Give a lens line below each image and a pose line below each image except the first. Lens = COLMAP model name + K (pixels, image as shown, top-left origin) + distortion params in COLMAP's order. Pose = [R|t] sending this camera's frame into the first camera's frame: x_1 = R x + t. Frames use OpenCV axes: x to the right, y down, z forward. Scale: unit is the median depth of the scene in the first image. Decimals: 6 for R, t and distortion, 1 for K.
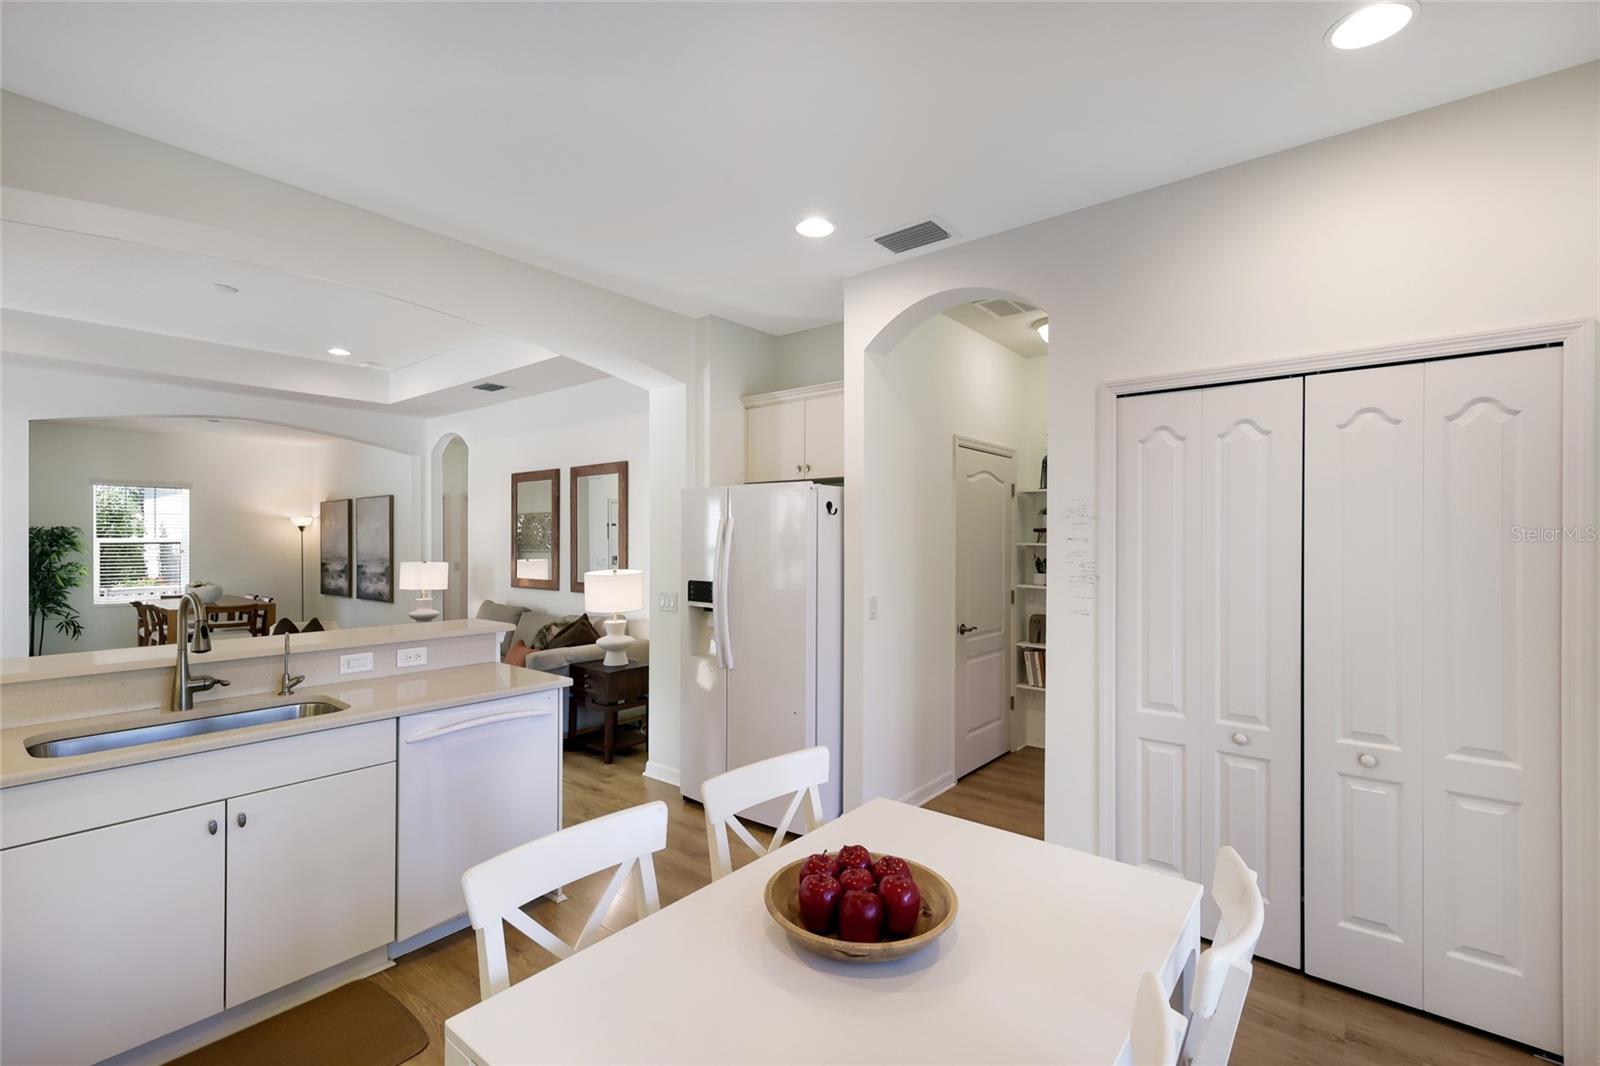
lens RADIAL K [[709.3, 0, 830.8], [0, 709.3, 541.7], [0, 0, 1]] dist [0.013753, -0.002300]
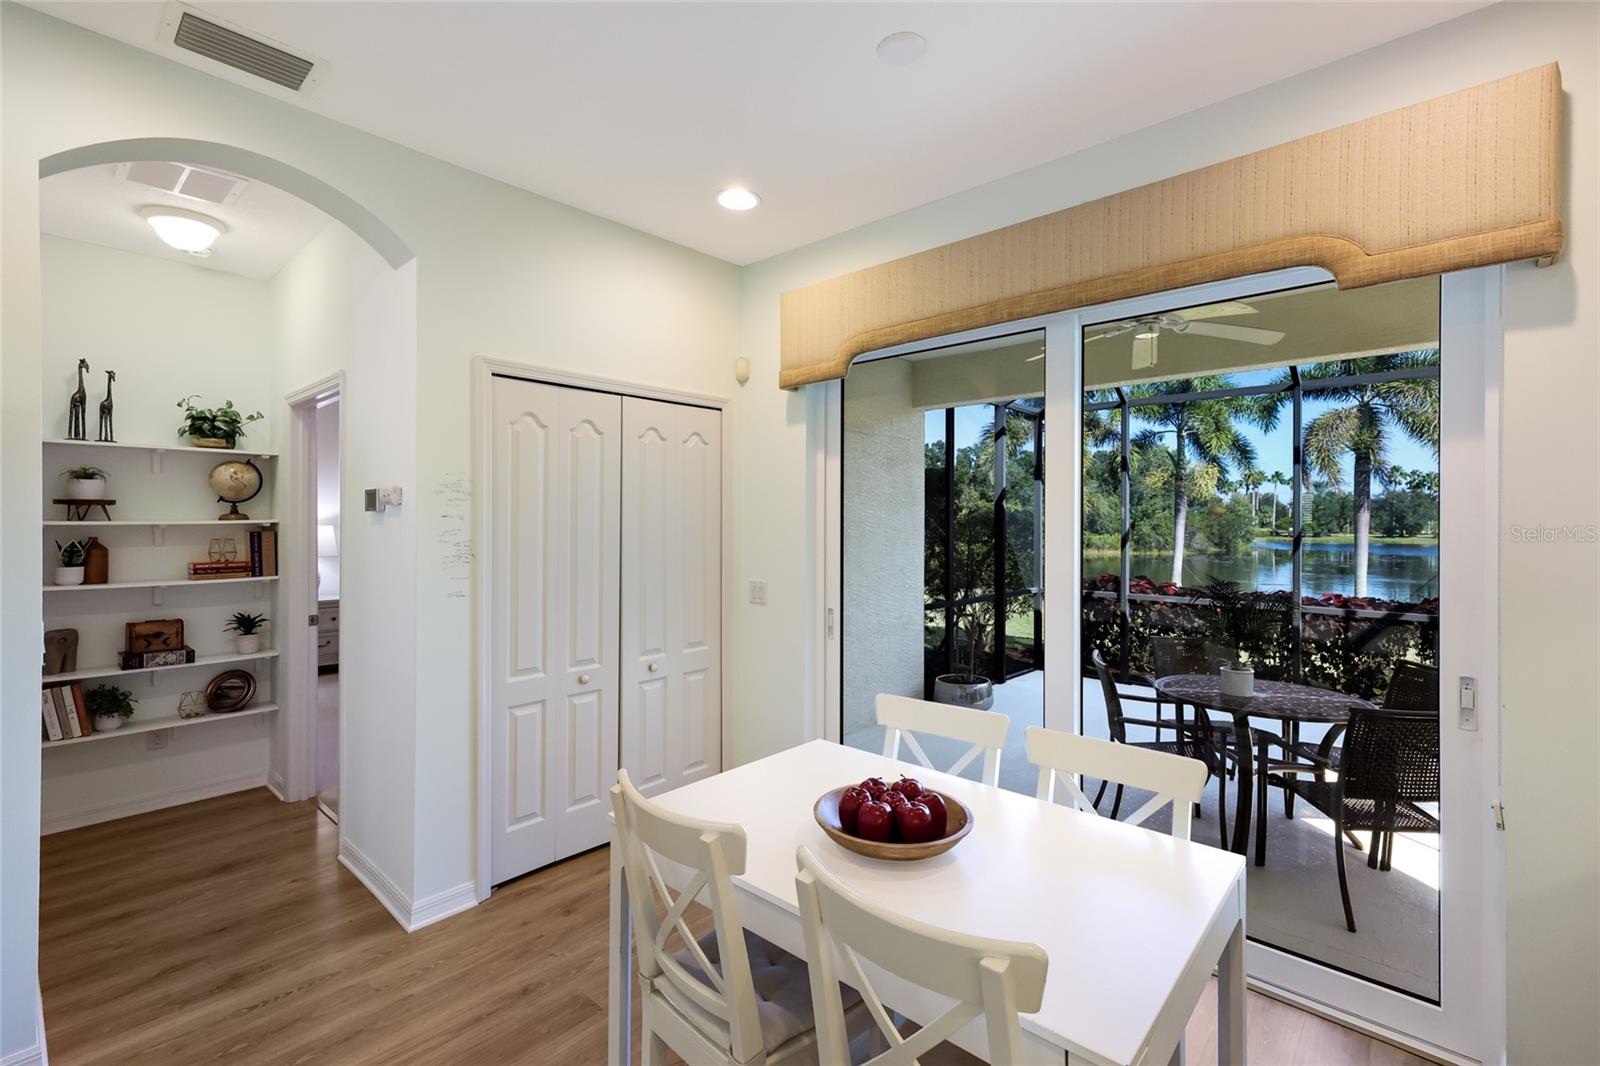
lens RADIAL K [[709.3, 0, 793.9], [0, 709.3, 522.4], [0, 0, 1]] dist [0.013753, -0.002300]
pose [[0.084990, -0.005223, 0.996368, -0.554086], [0.003026, 0.999983, 0.004984, 0.001007], [-0.996377, 0.002591, 0.085004, 0.482612]]
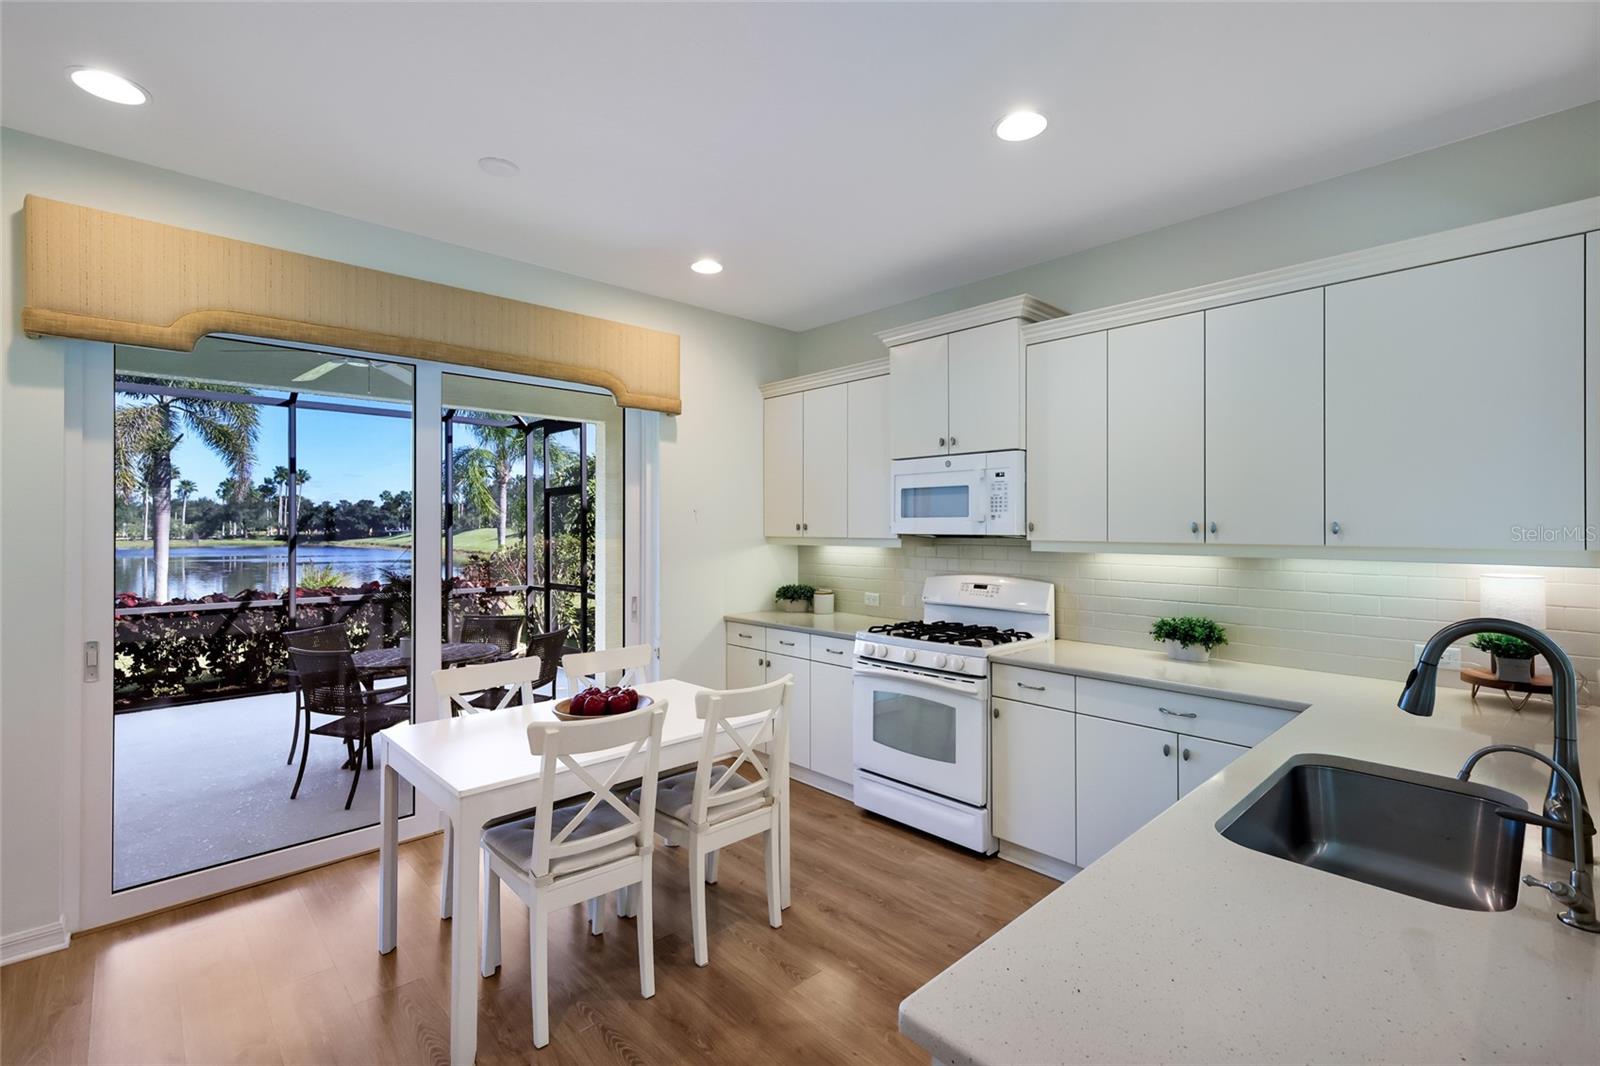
lens RADIAL K [[709.3, 0, 807.7], [0, 709.3, 516.3], [0, 0, 1]] dist [0.013753, -0.002300]
pose [[-0.987864, -0.001562, 0.155315, -0.387628], [-0.002552, 0.999978, -0.006175, -0.002197], [-0.155301, -0.006496, -0.987846, 1.278657]]
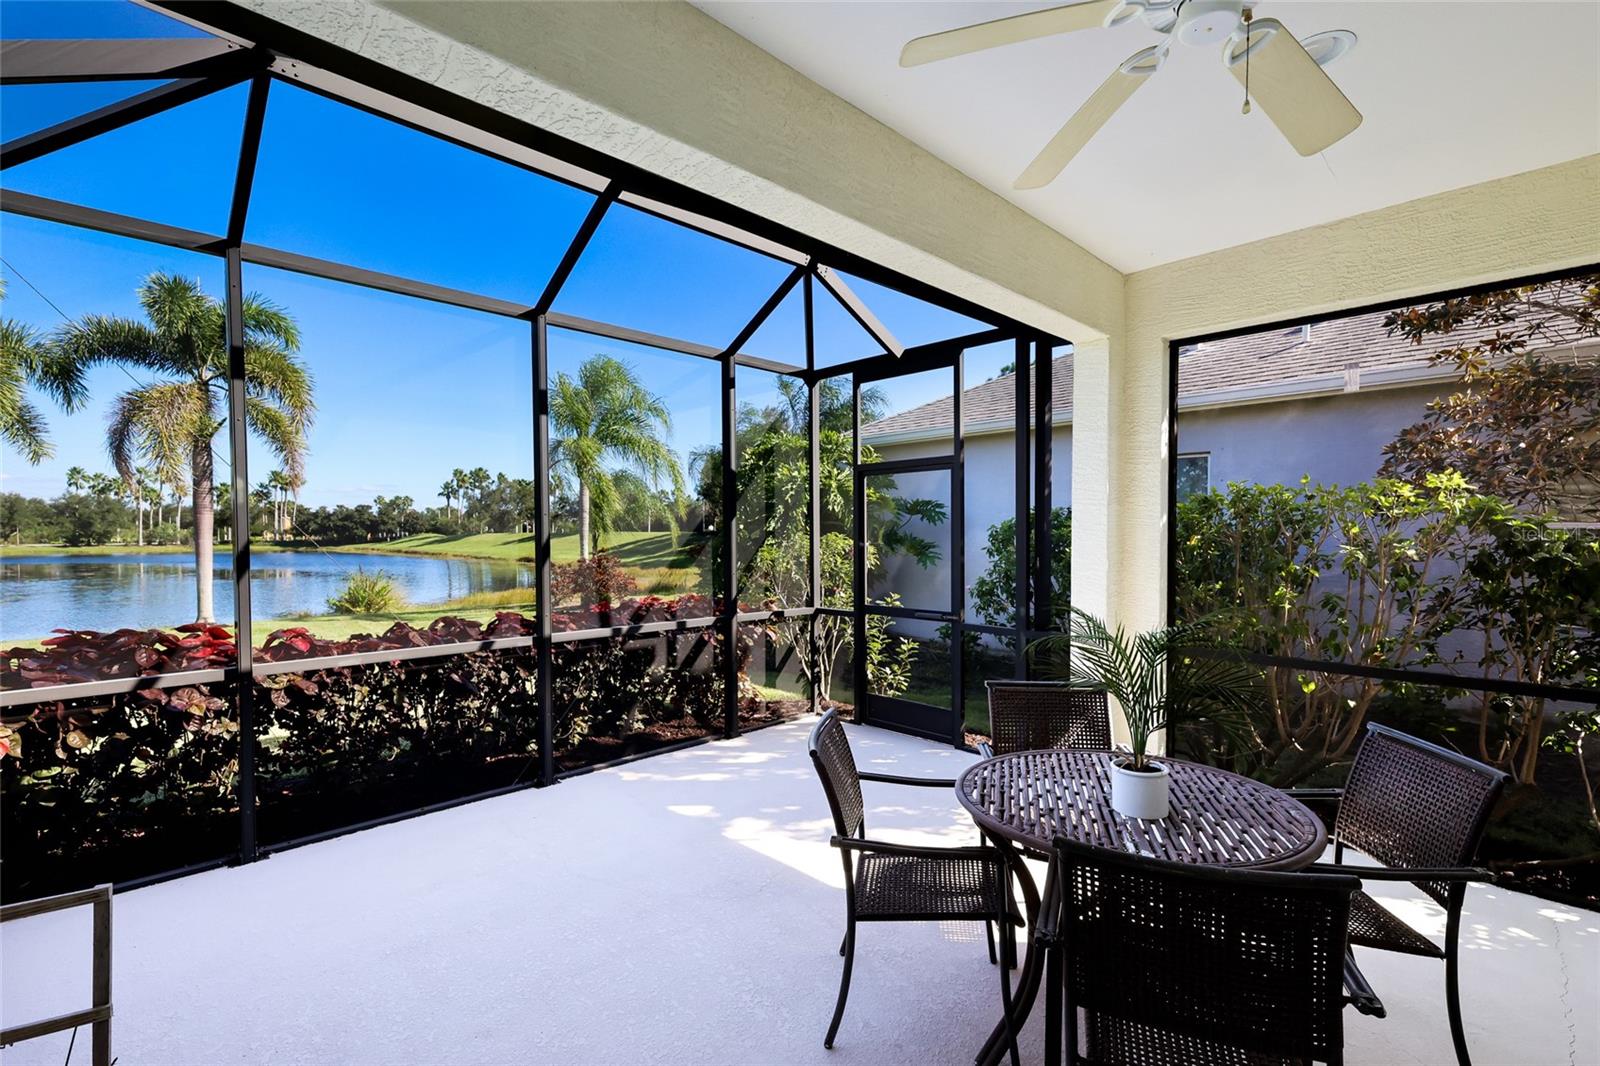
lens RADIAL K [[709.3, 0, 794.9], [0, 709.3, 545.6], [0, 0, 1]] dist [0.013753, -0.002300]
pose [[-0.987792, -0.006203, 0.155656, 0.980149], [-0.002012, 0.999632, 0.027069, 0.038744], [-0.155767, 0.026425, -0.987440, 0.531295]]
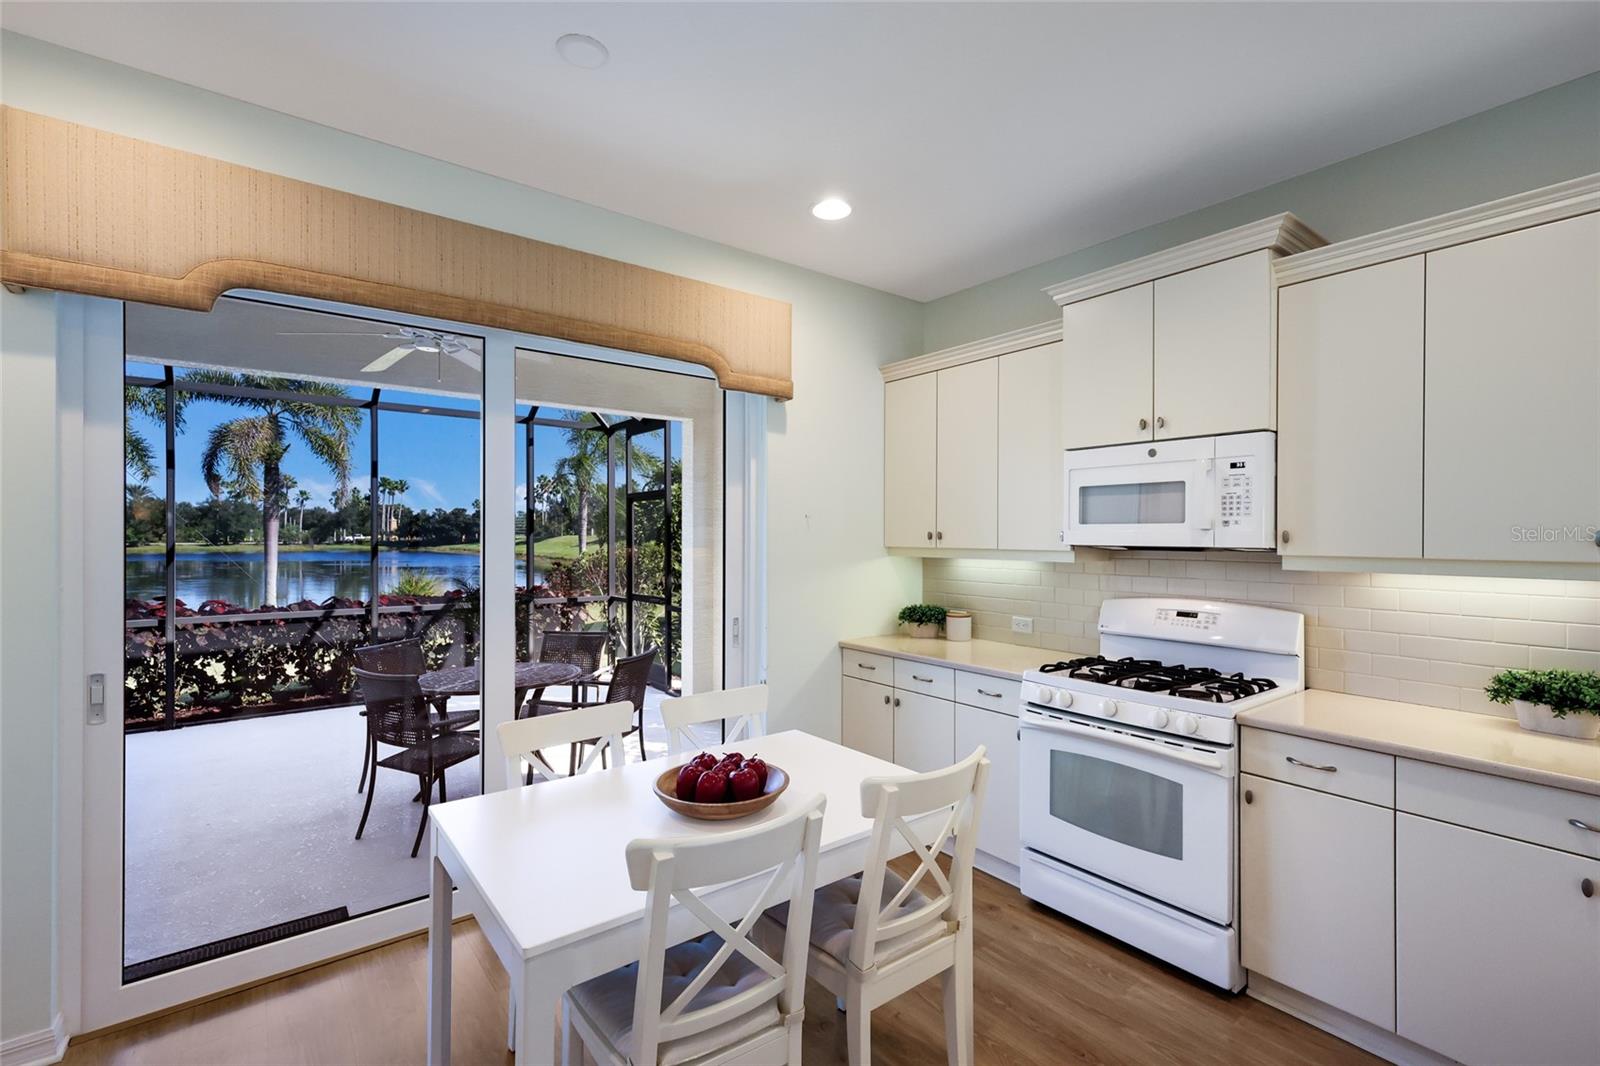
lens RADIAL K [[709.3, 0, 804.1], [0, 709.3, 530.5], [0, 0, 1]] dist [0.013753, -0.002300]
pose [[-0.966374, -0.006393, 0.257060, -0.237039], [-0.005945, 0.999979, 0.002520, 0.000759], [-0.257071, 0.000907, -0.966392, 1.044785]]
